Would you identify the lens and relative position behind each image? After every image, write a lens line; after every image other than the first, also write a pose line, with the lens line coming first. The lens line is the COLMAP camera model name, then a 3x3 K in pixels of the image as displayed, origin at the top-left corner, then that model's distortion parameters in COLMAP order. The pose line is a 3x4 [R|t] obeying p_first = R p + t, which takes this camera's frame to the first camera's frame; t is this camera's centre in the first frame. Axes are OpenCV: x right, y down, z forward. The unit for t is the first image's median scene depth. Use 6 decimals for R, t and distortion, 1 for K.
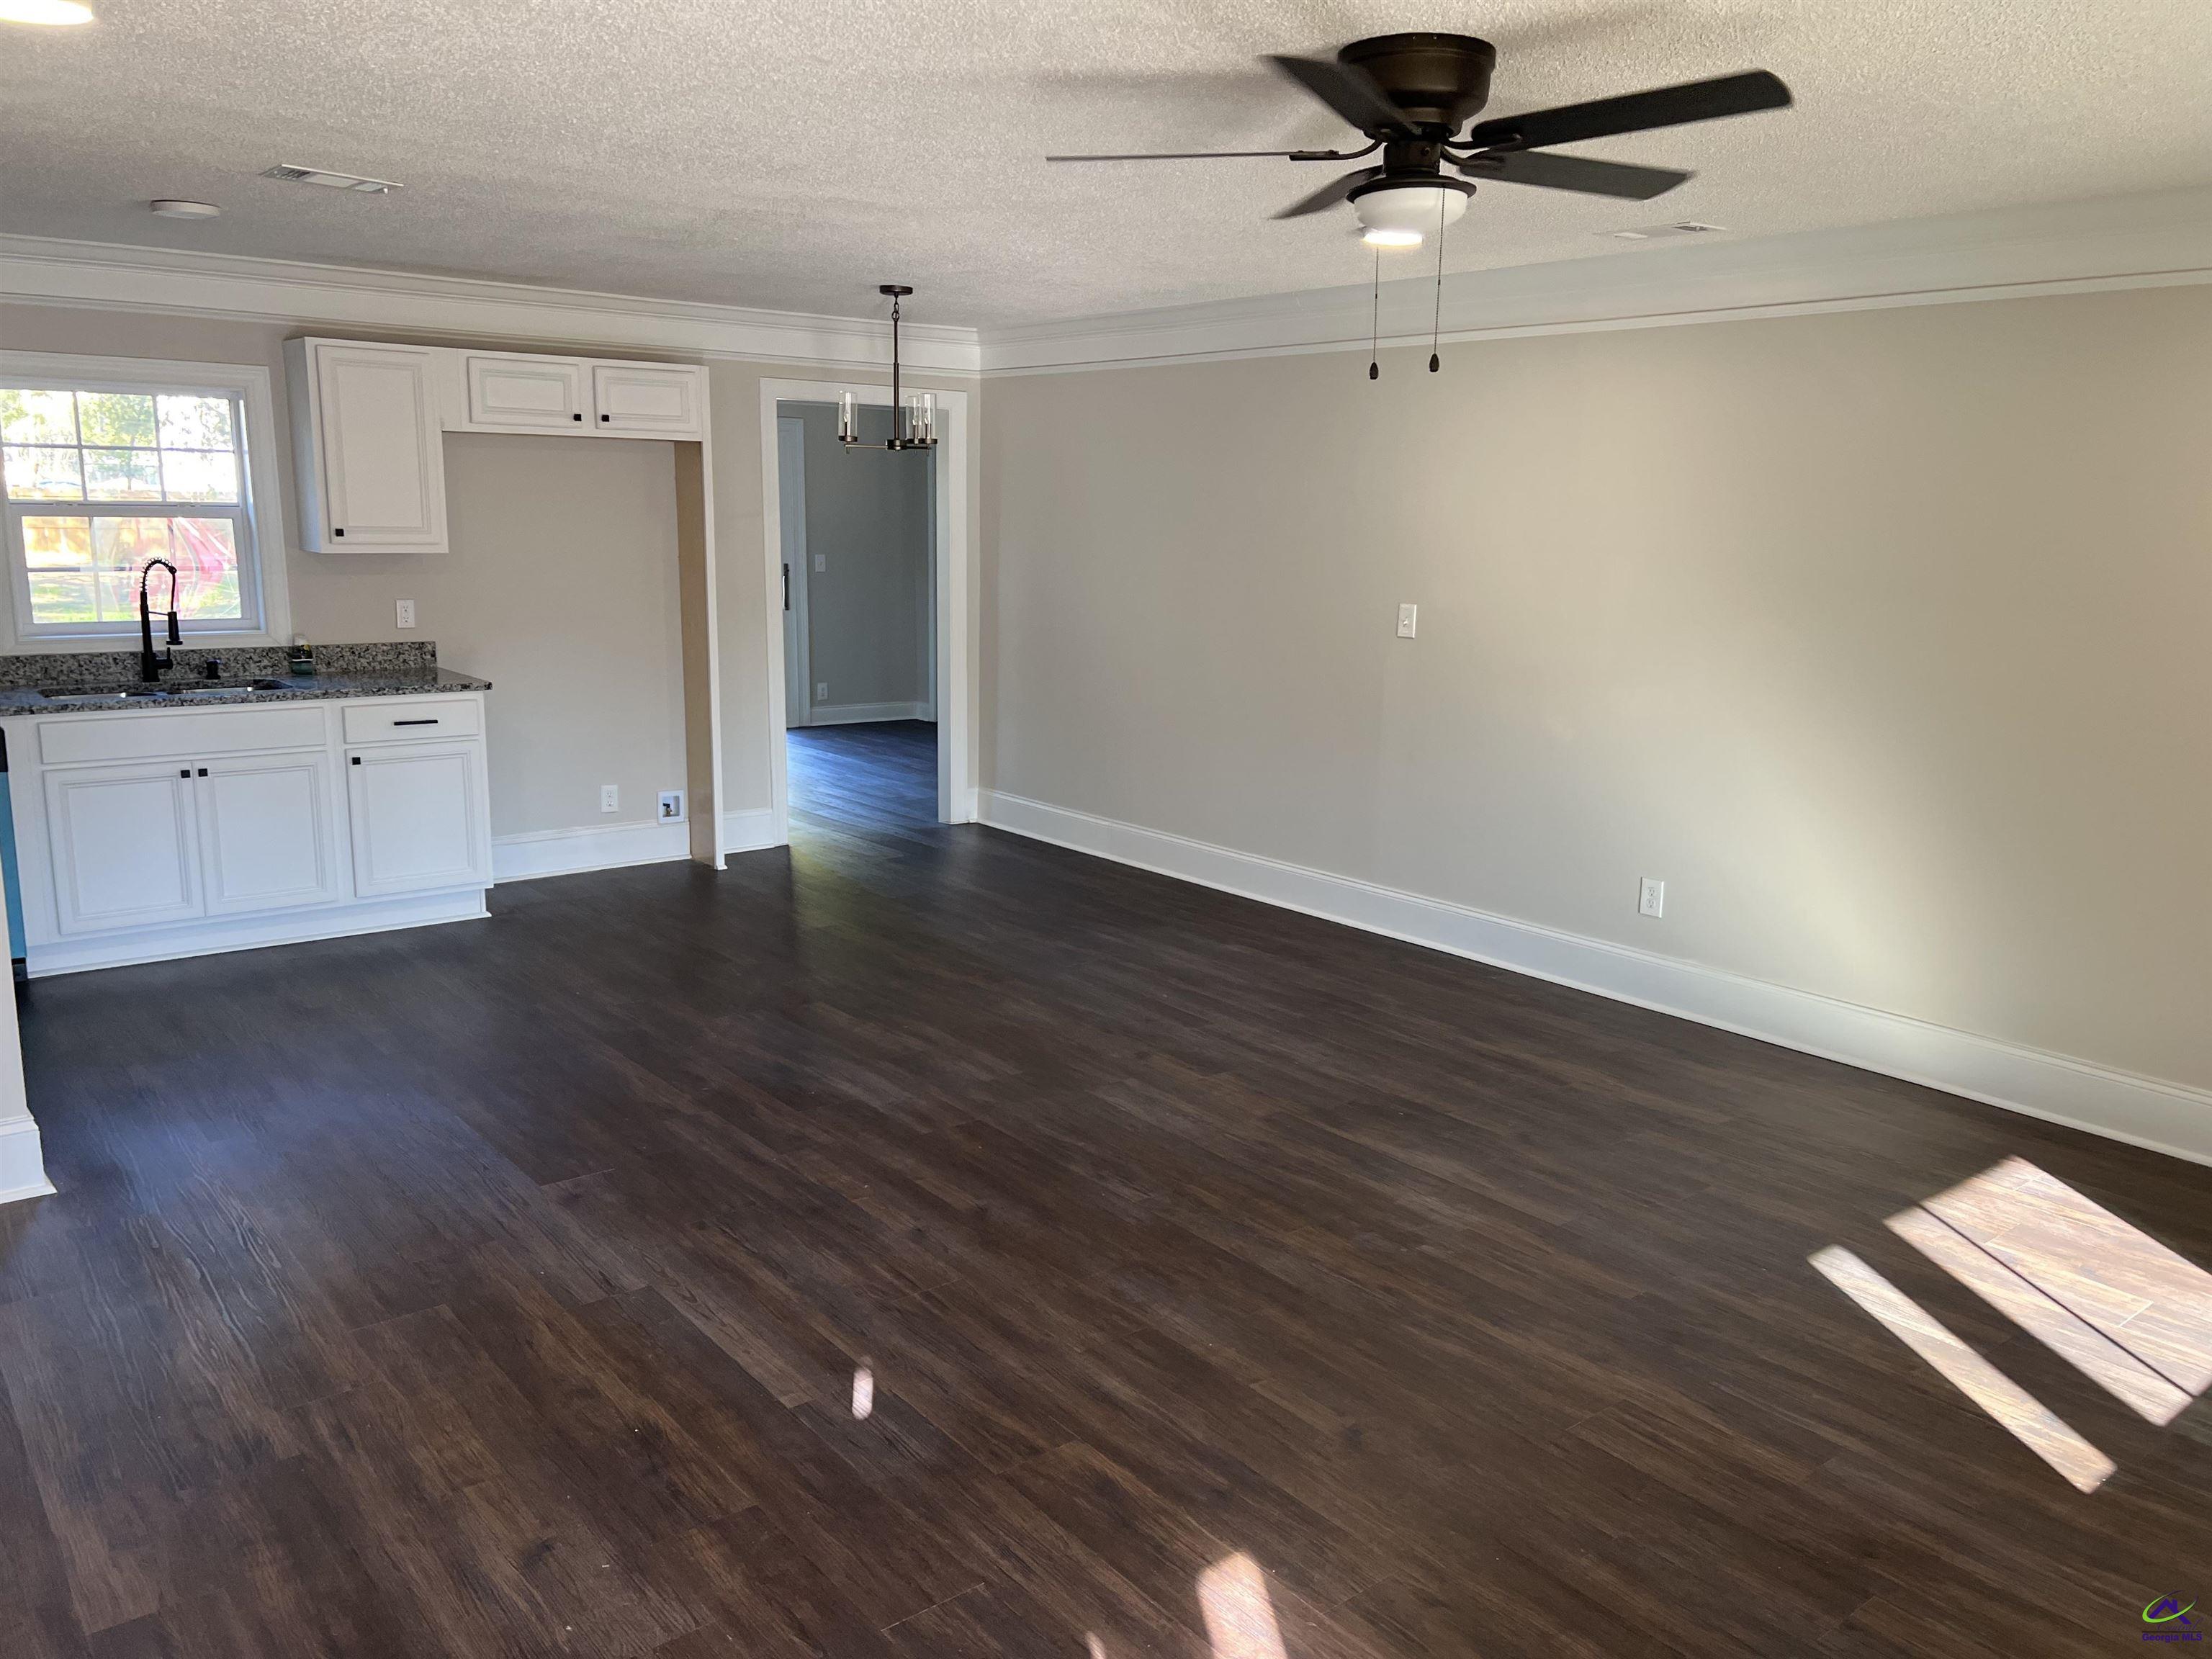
lens RADIAL K [[1671.9, 0, 1106.0], [0, 1671.9, 829.5], [0, 0, 1]] dist [0.037382, -0.066368]
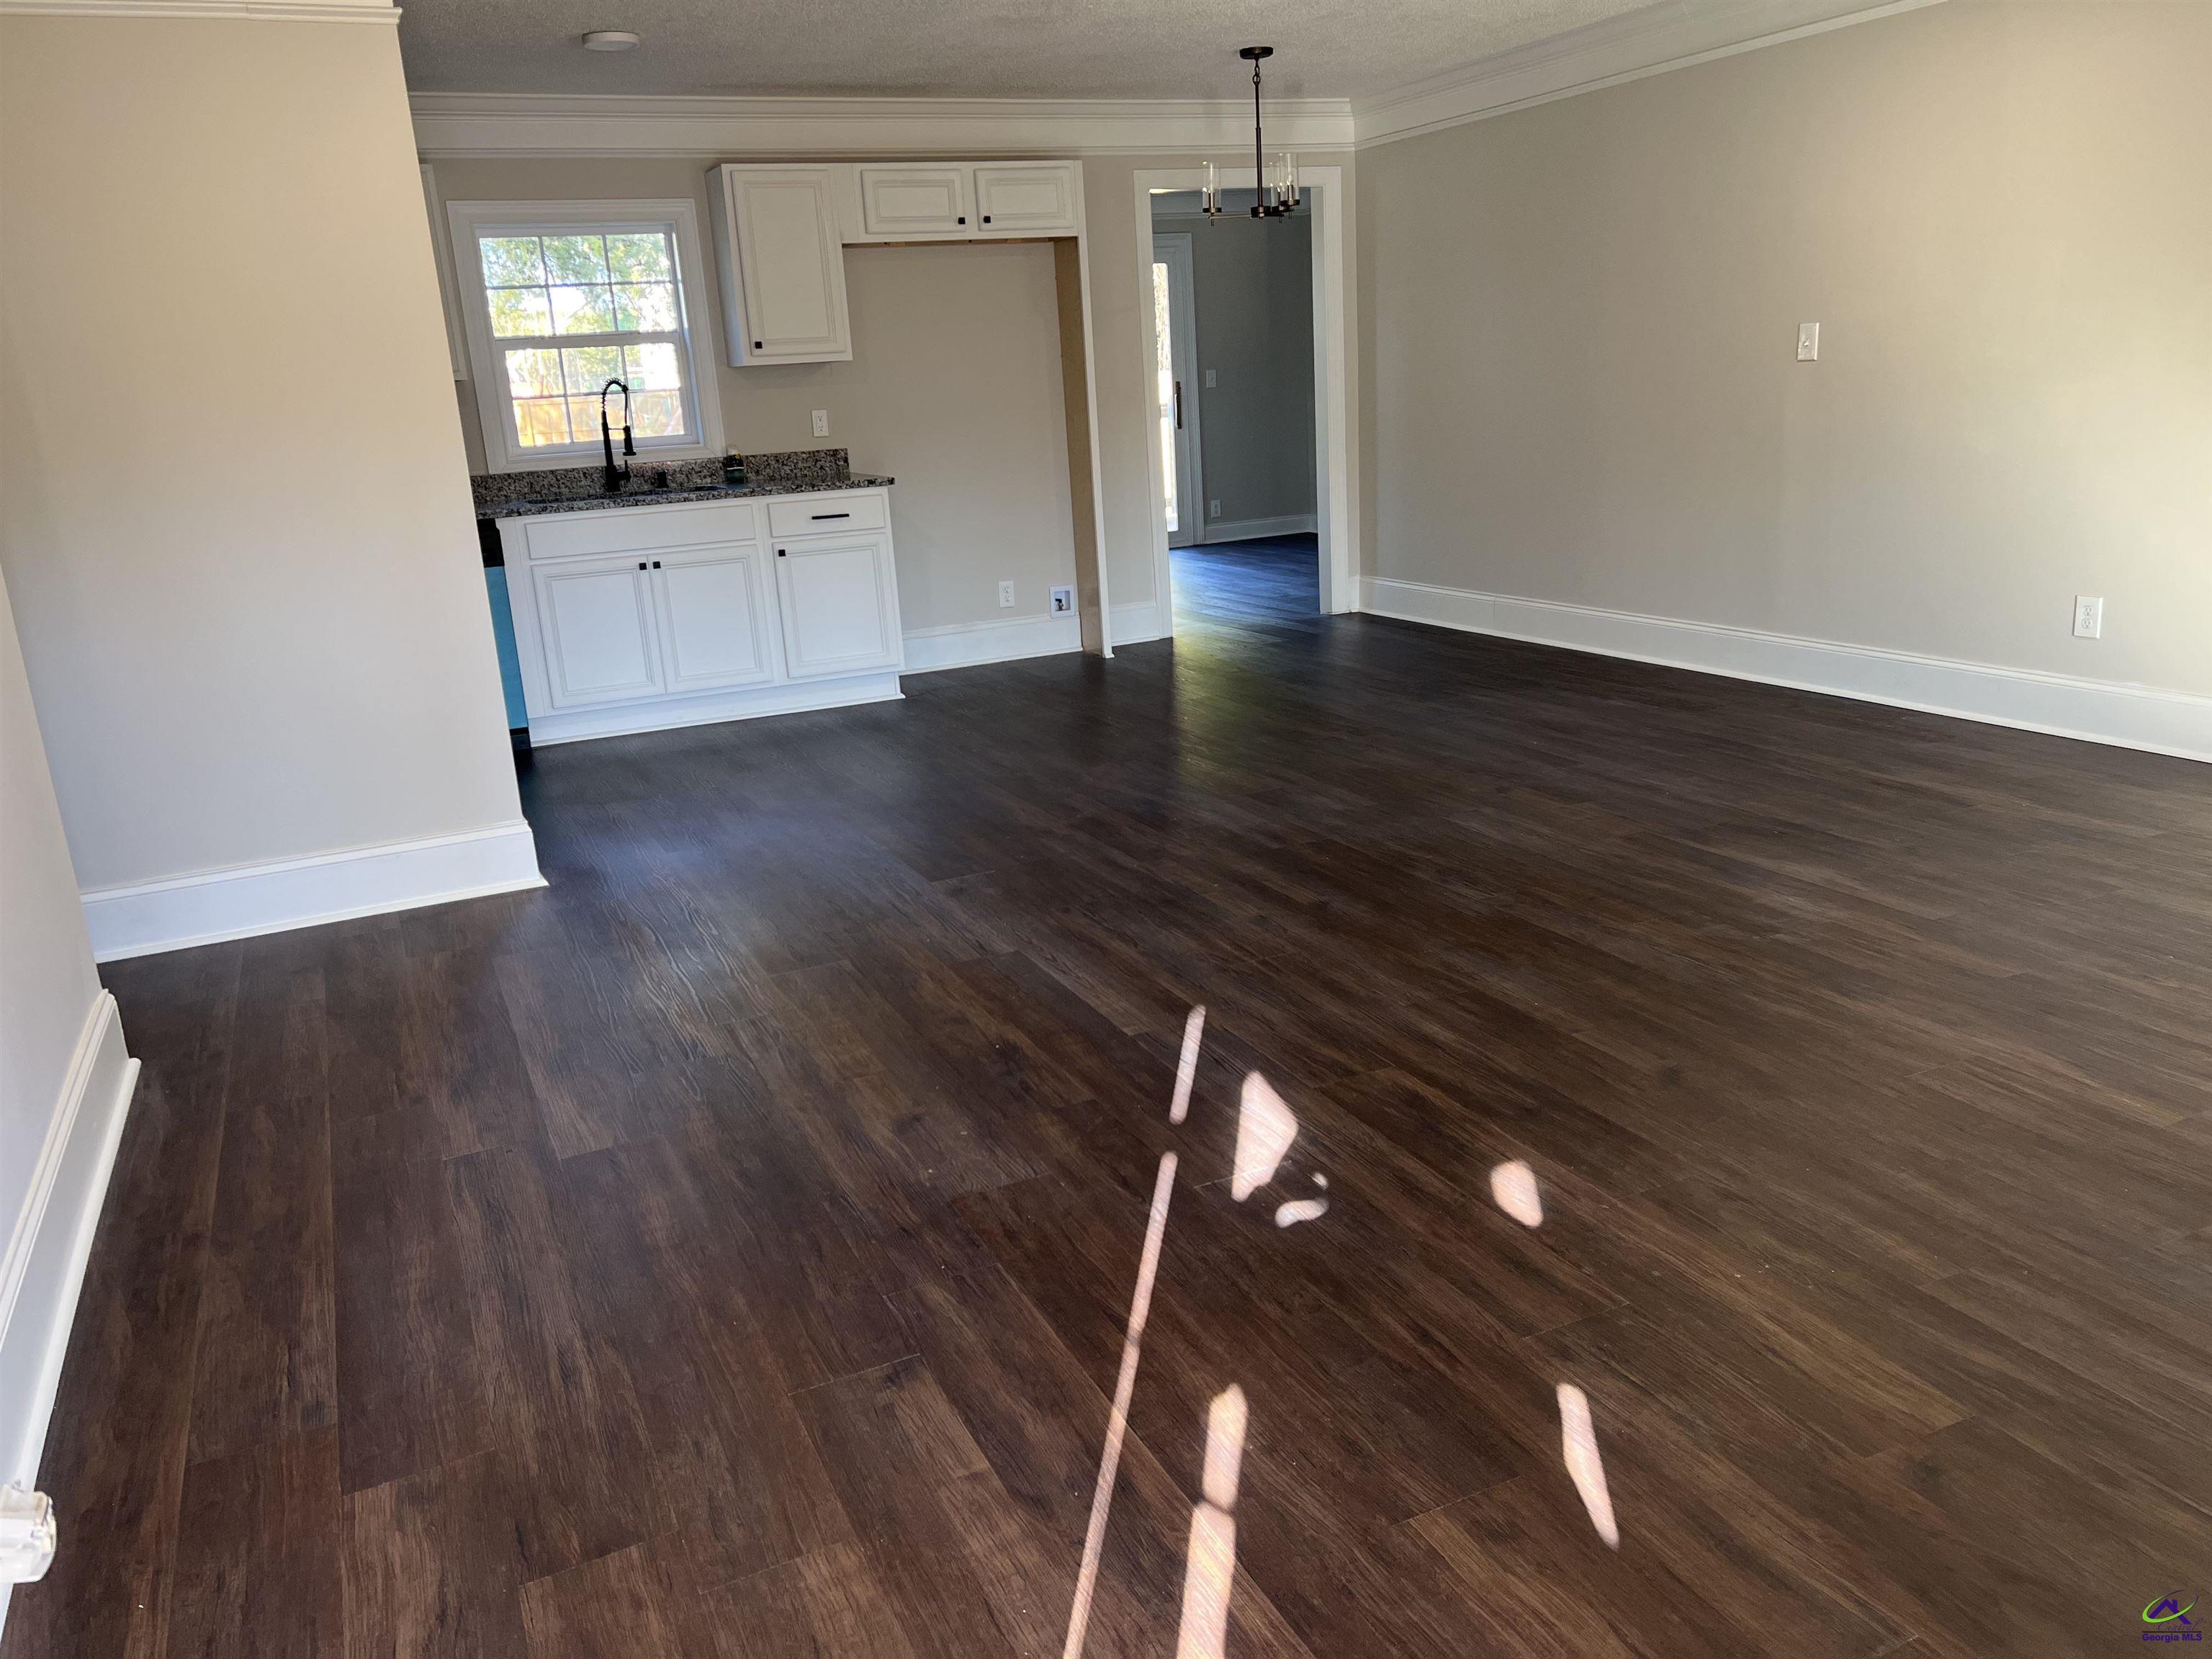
lens RADIAL K [[1671.1, 0, 1068.0], [0, 1671.1, 826.8], [0, 0, 1]] dist [0.075186, -0.146127]
pose [[0.961827, -0.009095, -0.273505, 0.051498], [0.029219, 0.997147, 0.069596, 0.089156], [0.272092, -0.074930, 0.959349, -0.039773]]
